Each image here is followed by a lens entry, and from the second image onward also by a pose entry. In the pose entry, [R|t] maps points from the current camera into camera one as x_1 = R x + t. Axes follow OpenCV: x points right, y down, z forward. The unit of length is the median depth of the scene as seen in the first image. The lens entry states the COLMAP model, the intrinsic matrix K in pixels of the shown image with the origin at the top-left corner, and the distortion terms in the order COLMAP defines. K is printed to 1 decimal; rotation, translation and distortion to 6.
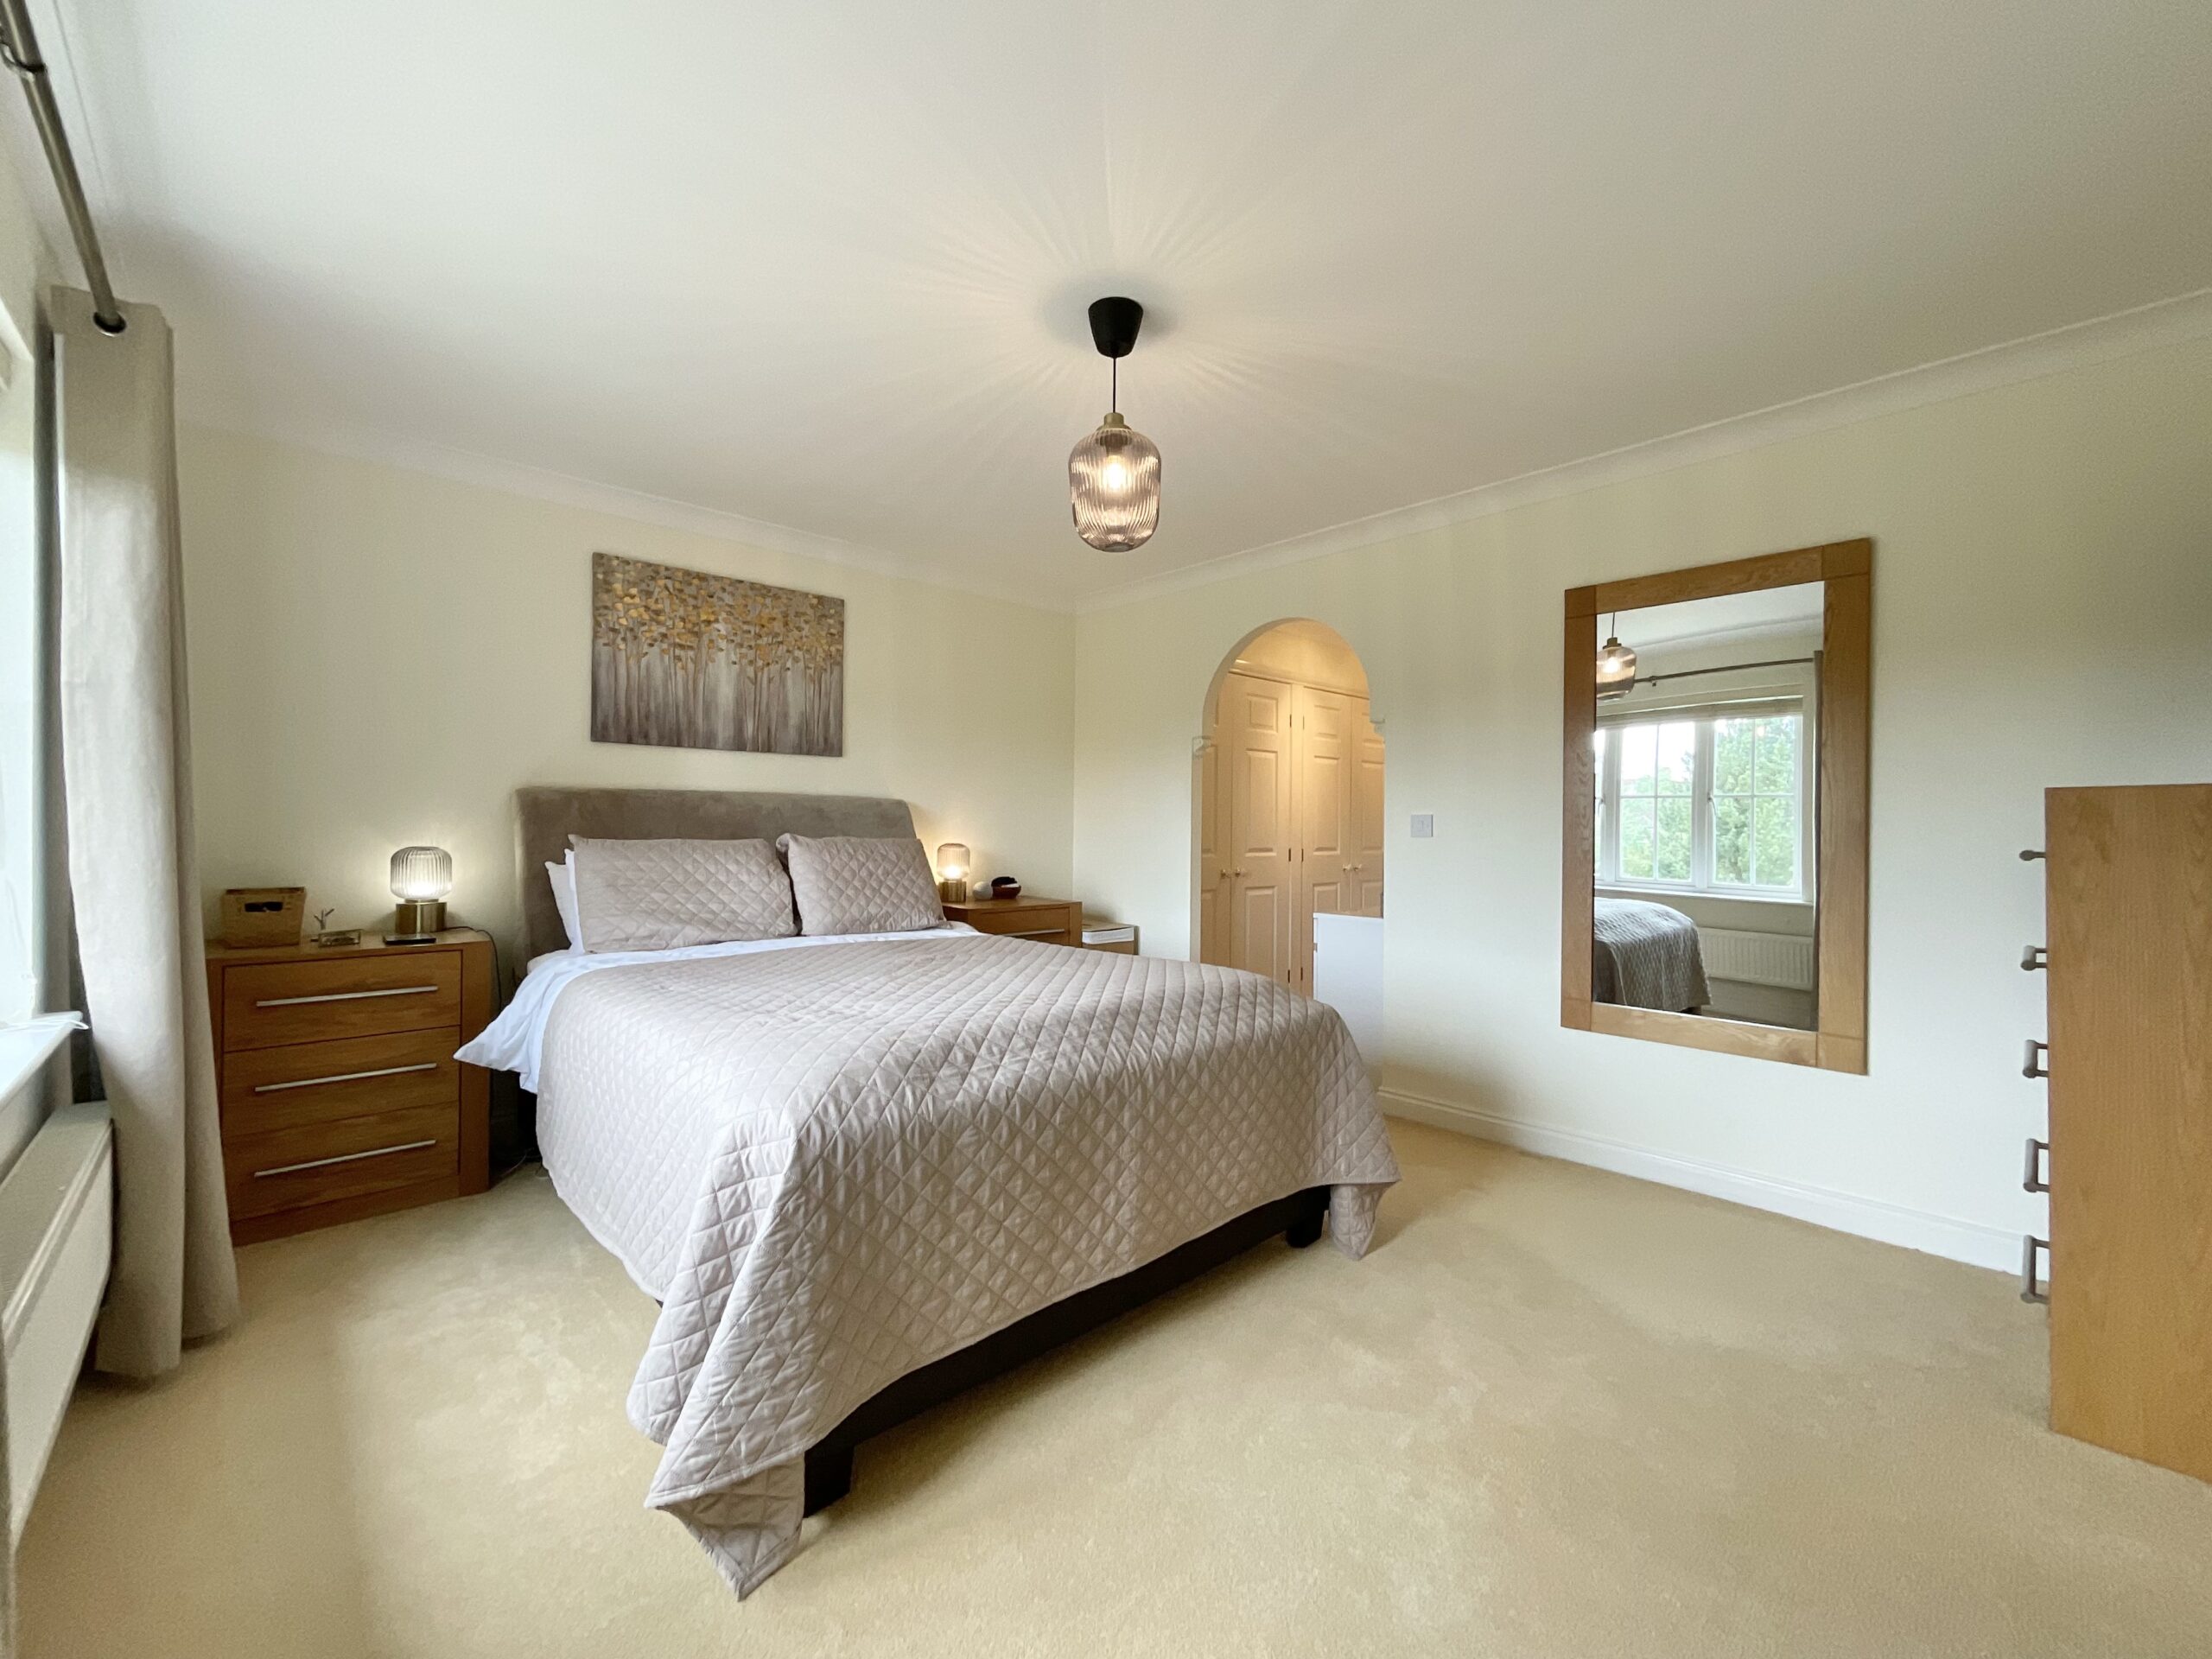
lens RADIAL K [[908.4, 0, 1104.1], [0, 908.4, 816.2], [0, 0, 1]] dist [0.017806, -0.017219]
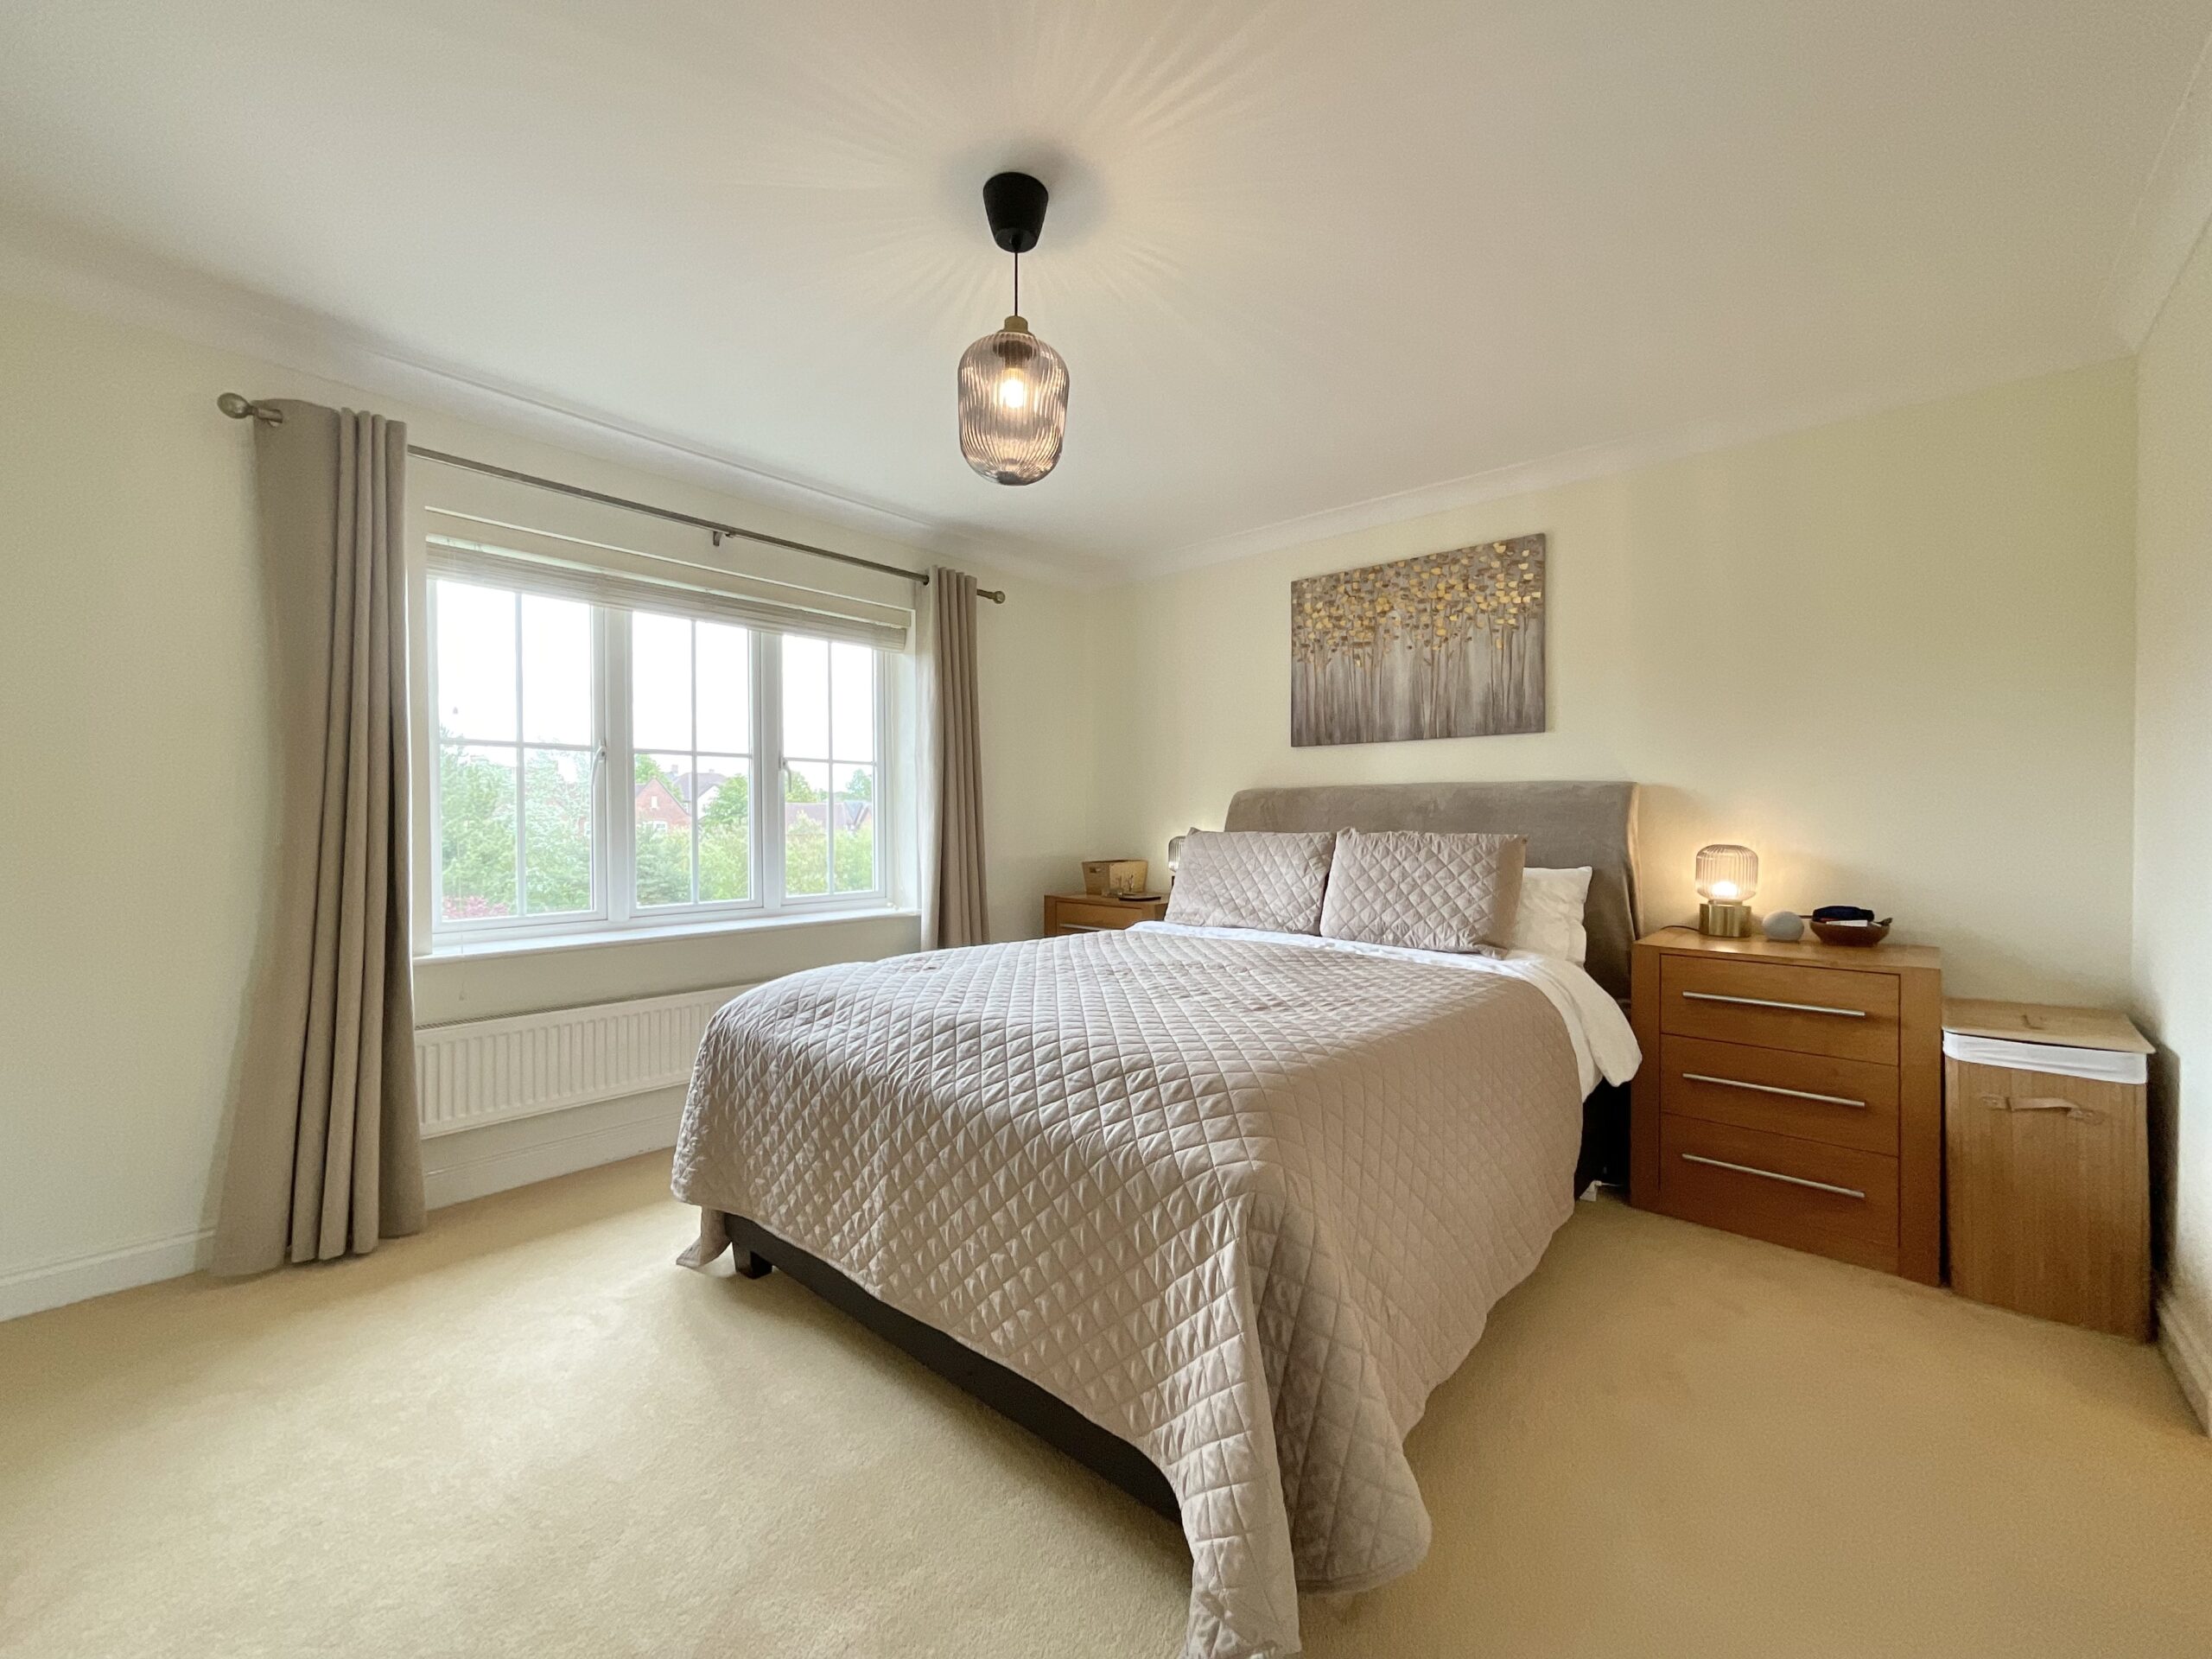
lens RADIAL K [[900.1, 0, 1102.5], [0, 900.1, 829.1], [0, 0, 1]] dist [-0.023628, 0.014347]
pose [[0.096200, -0.002432, -0.995359, 0.516804], [0.008643, 0.999961, -0.001608, 0.019504], [0.995324, -0.008448, 0.096217, 0.627454]]
